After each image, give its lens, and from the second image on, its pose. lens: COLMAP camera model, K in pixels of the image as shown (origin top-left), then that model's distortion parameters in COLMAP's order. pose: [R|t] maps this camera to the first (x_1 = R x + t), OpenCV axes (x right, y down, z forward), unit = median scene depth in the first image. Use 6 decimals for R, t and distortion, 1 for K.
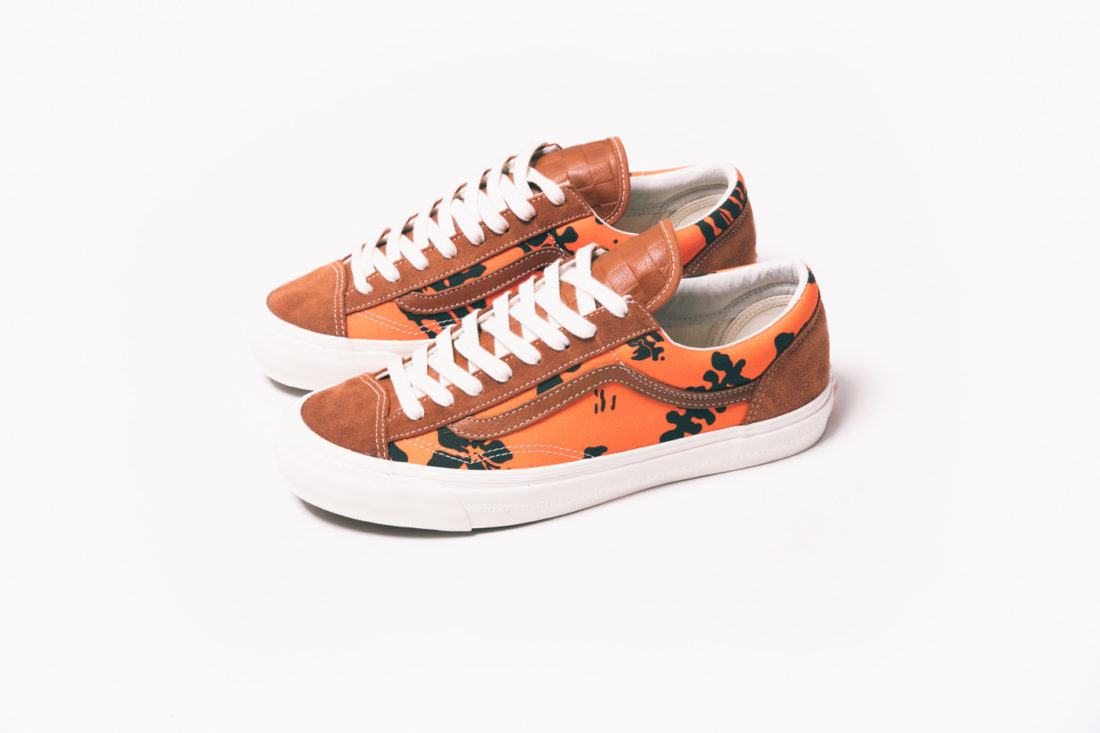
lens RADIAL K [[1885.2, 0, 550.0], [0, 1885.2, 366.5], [0, 0, 1]] dist [0.001876, 0.100093]
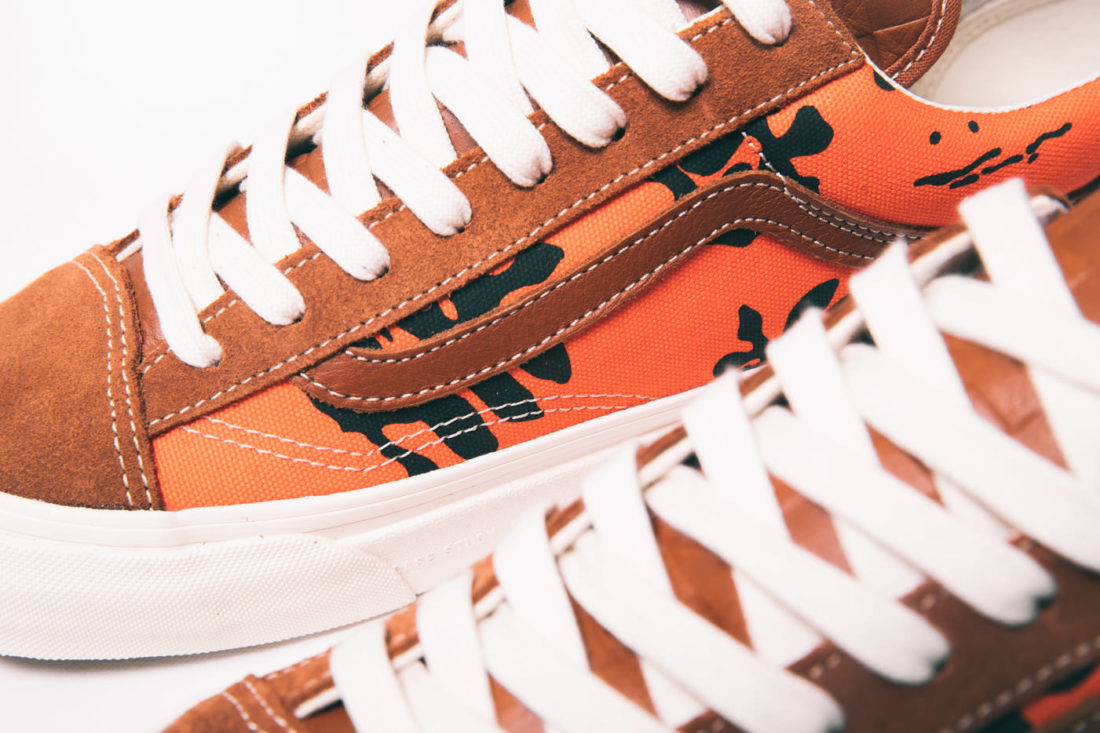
lens RADIAL K [[1885.2, 0, 550.0], [0, 1885.2, 366.5], [0, 0, 1]] dist [0.001876, 0.100093]
pose [[0.987238, -0.105250, 0.119517, -0.077784], [0.090908, 0.988640, 0.119698, -0.072434], [-0.130758, -0.107305, 0.985590, 0.672319]]
